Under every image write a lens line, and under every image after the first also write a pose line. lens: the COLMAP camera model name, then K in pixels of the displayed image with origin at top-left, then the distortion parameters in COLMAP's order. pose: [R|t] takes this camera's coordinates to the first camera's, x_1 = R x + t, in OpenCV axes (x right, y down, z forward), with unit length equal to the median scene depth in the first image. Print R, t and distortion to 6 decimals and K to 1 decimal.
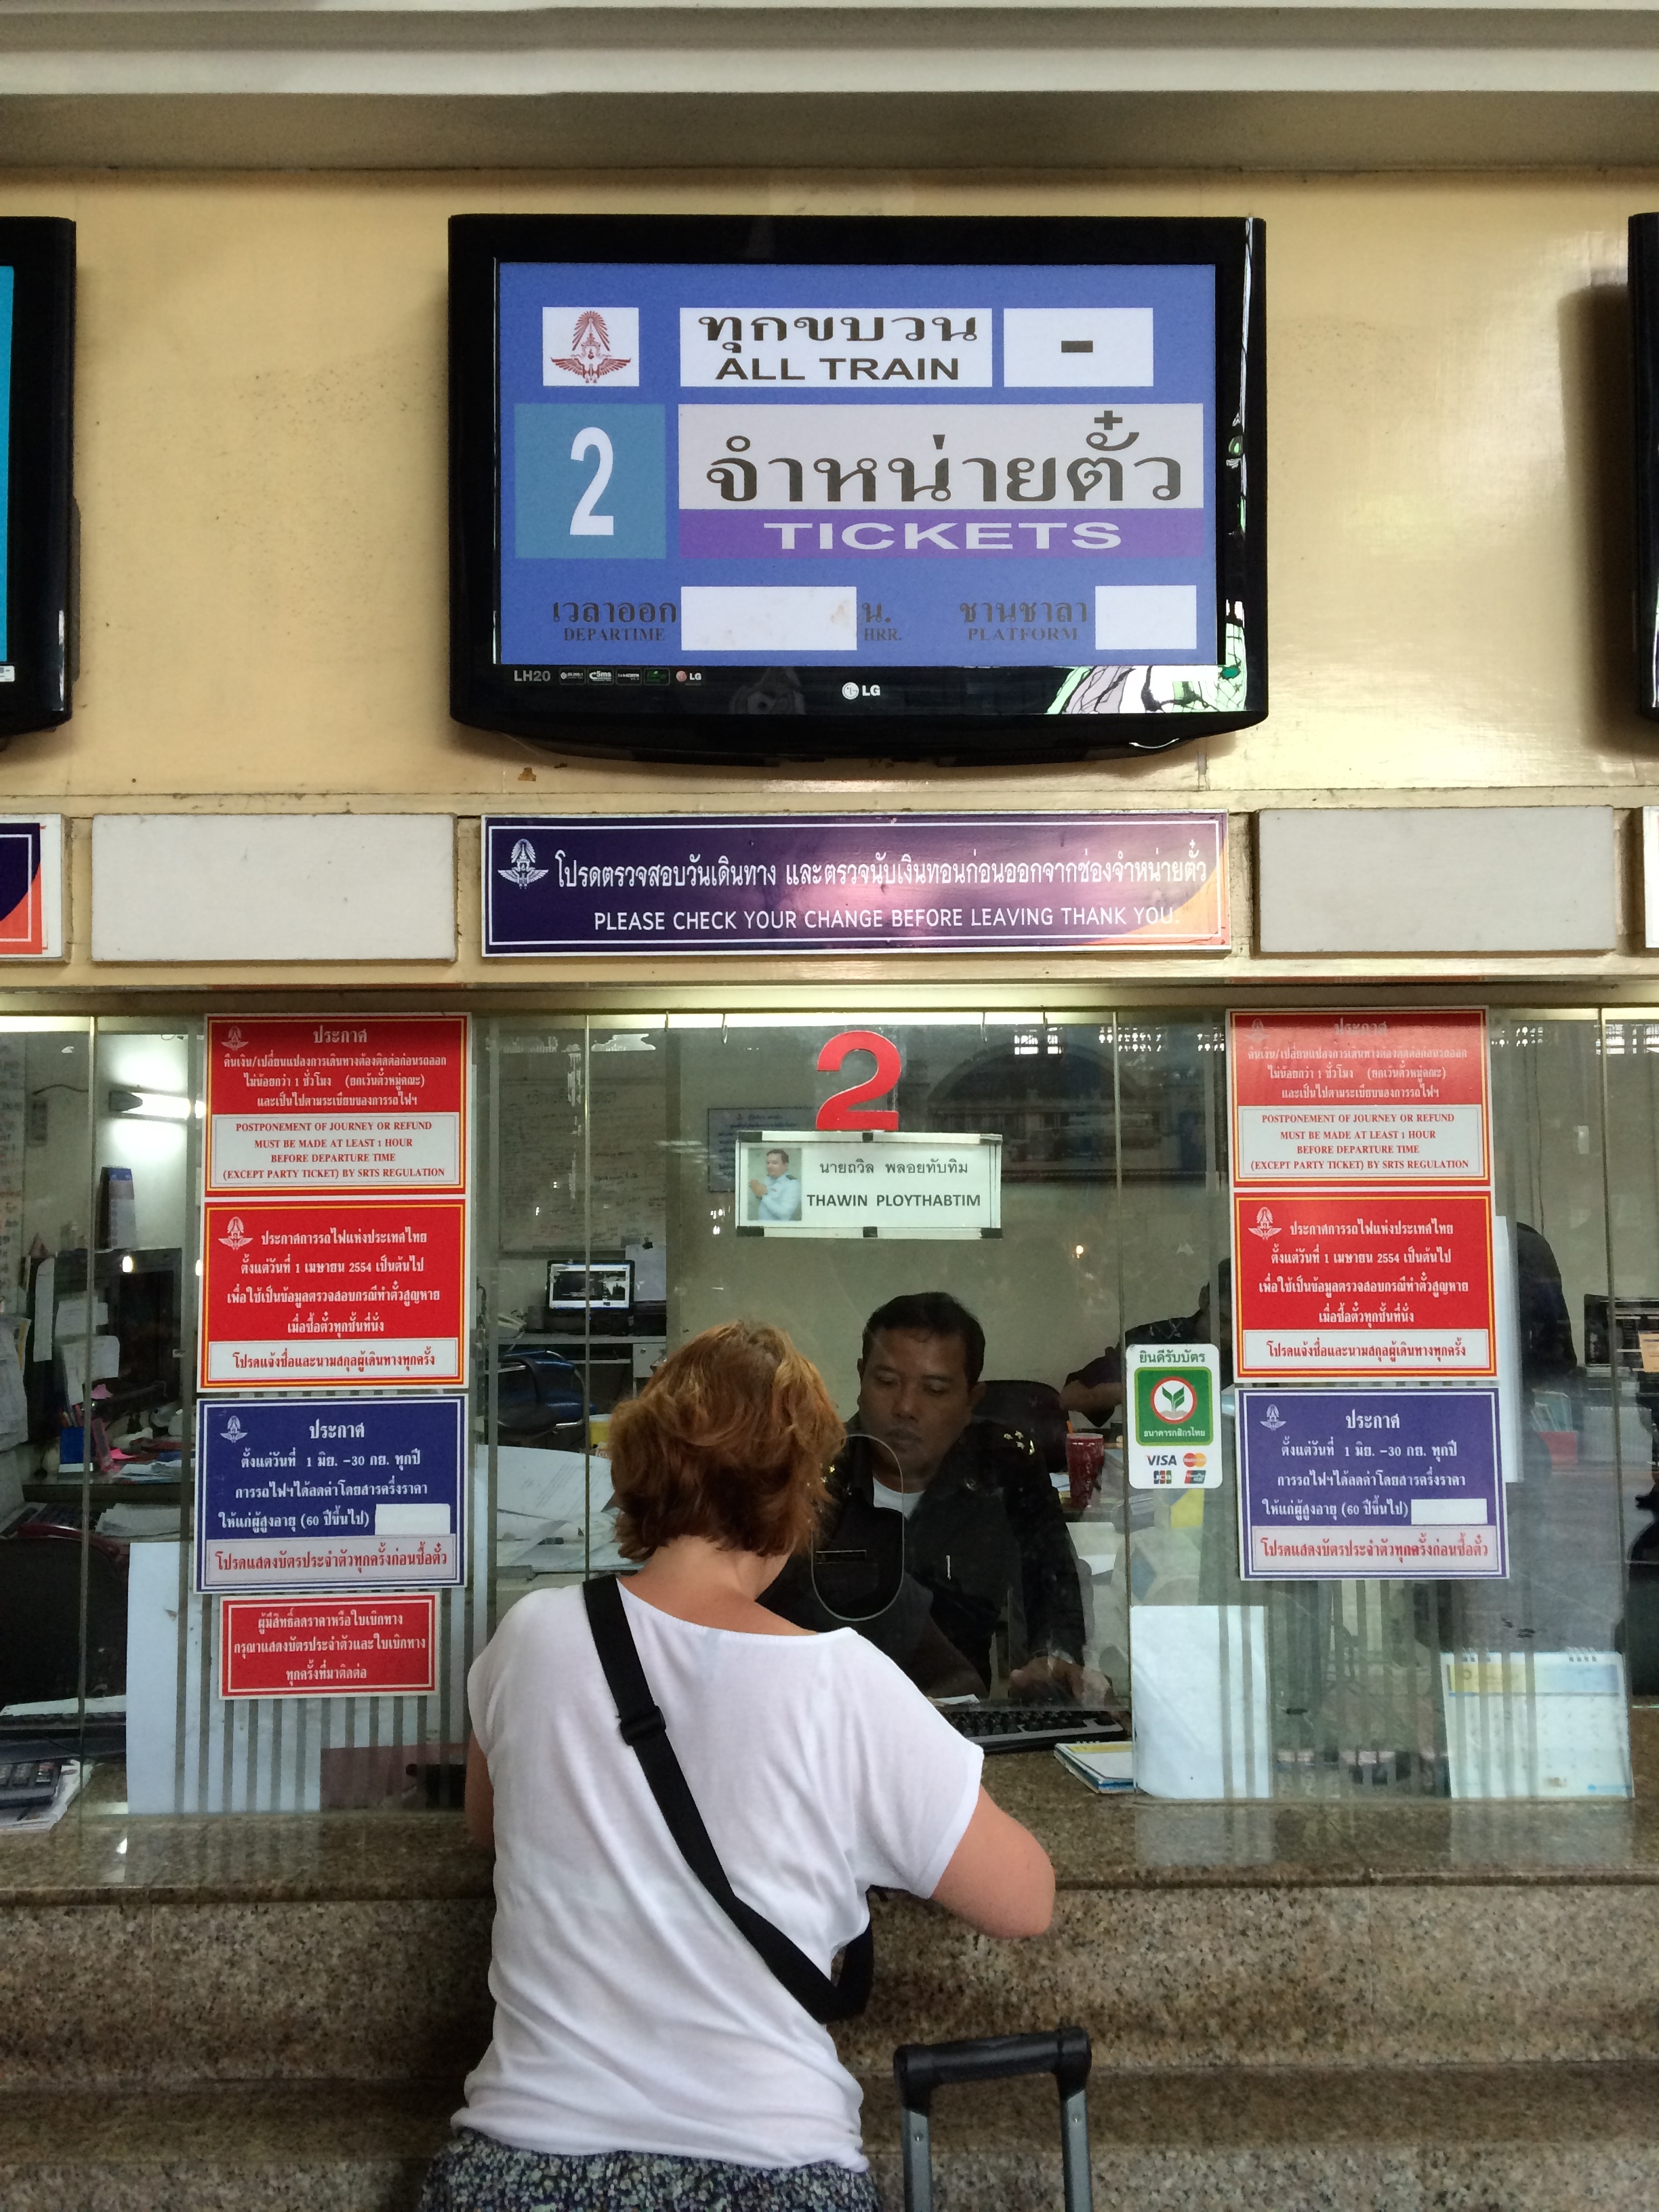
lens RADIAL K [[1906.8, 0, 836.7], [0, 1906.8, 1182.6], [0, 0, 1]] dist [-0.028381, -0.019250]
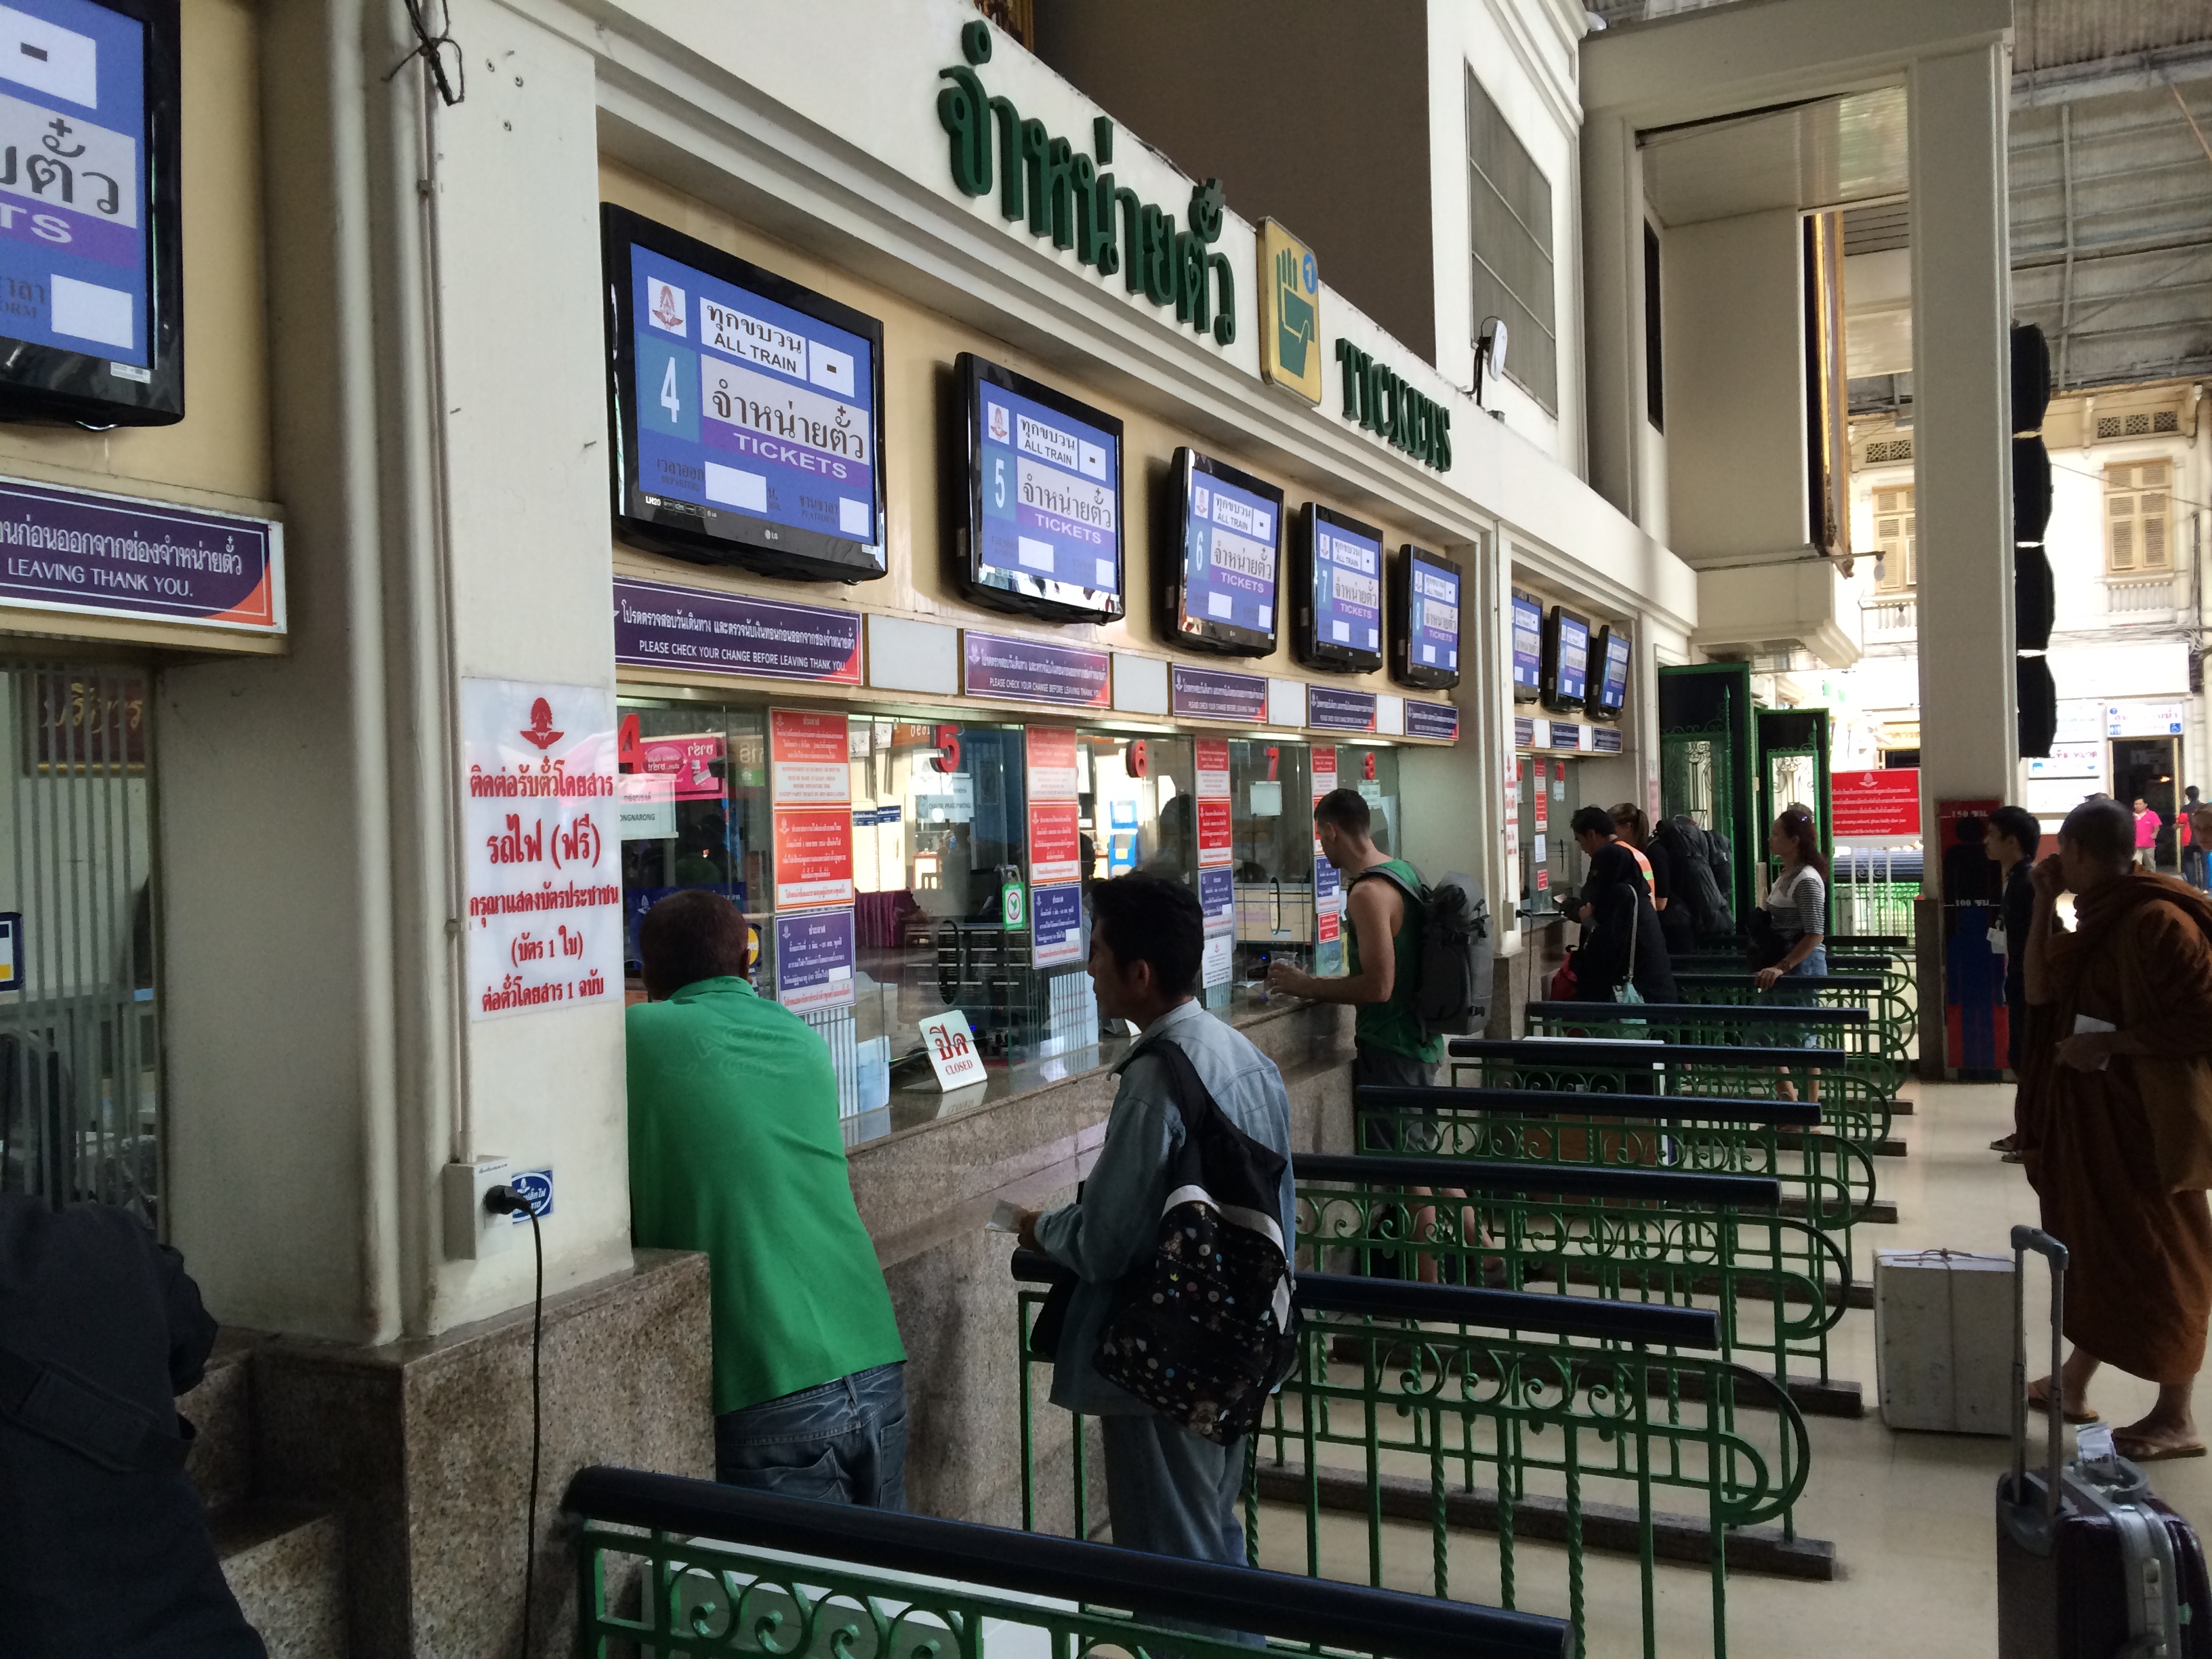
lens RADIAL K [[1906.8, 0, 1101.5], [0, 1906.8, 827.7], [0, 0, 1]] dist [-0.028381, -0.019250]
pose [[0.422013, -0.010540, 0.906528, -1.509055], [0.003430, 0.999944, 0.010030, 0.006492], [-0.906583, -0.001124, 0.422026, -0.064738]]
